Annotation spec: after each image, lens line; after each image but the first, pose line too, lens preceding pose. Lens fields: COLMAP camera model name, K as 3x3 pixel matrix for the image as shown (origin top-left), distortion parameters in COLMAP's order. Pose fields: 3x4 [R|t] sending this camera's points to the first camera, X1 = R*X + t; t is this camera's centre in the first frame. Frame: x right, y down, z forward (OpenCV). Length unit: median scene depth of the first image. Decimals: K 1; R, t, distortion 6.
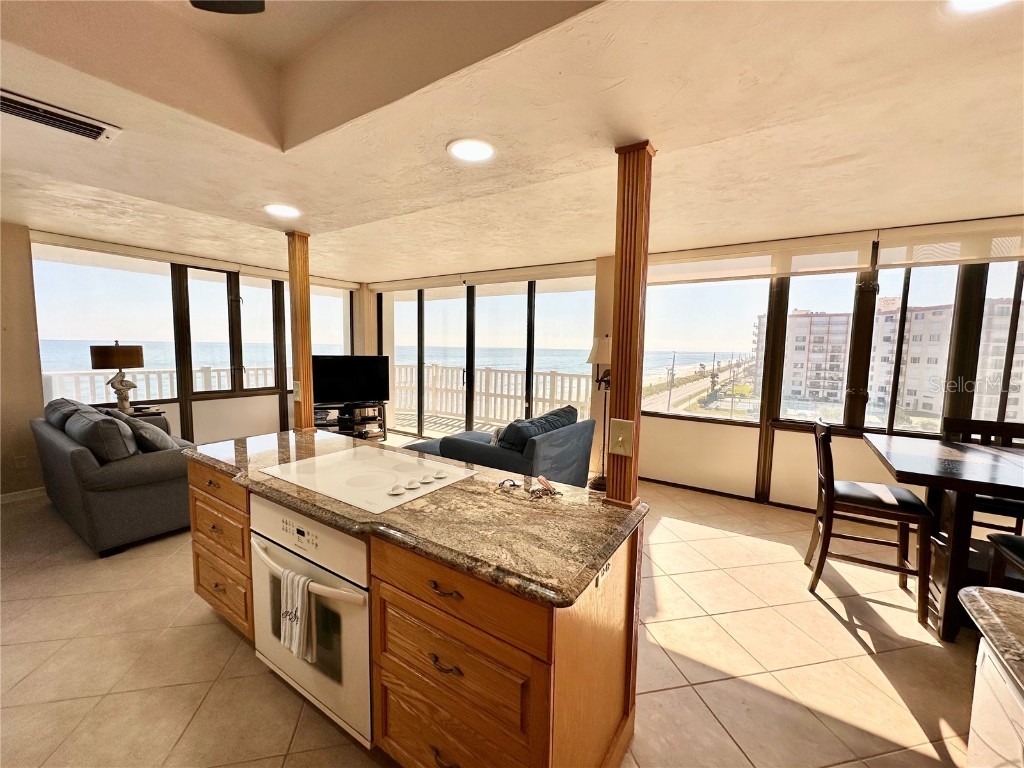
lens RADIAL K [[406.0, 0, 512.0], [0, 406.0, 384.0], [0, 0, 1]] dist [0.002031, 0.000160]
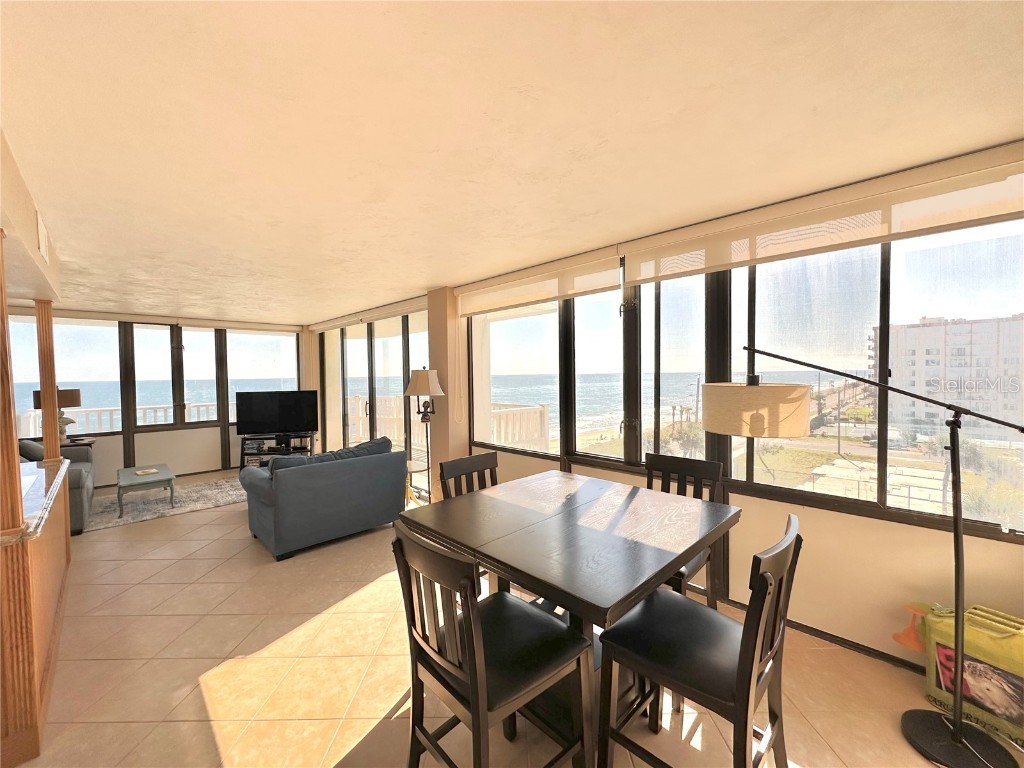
lens RADIAL K [[406.0, 0, 512.0], [0, 406.0, 384.0], [0, 0, 1]] dist [0.002031, 0.000160]
pose [[0.978645, -0.029206, -0.203473, 0.516241], [0.015553, 0.997538, -0.068380, -0.003893], [0.204969, 0.063755, 0.976690, 0.047714]]
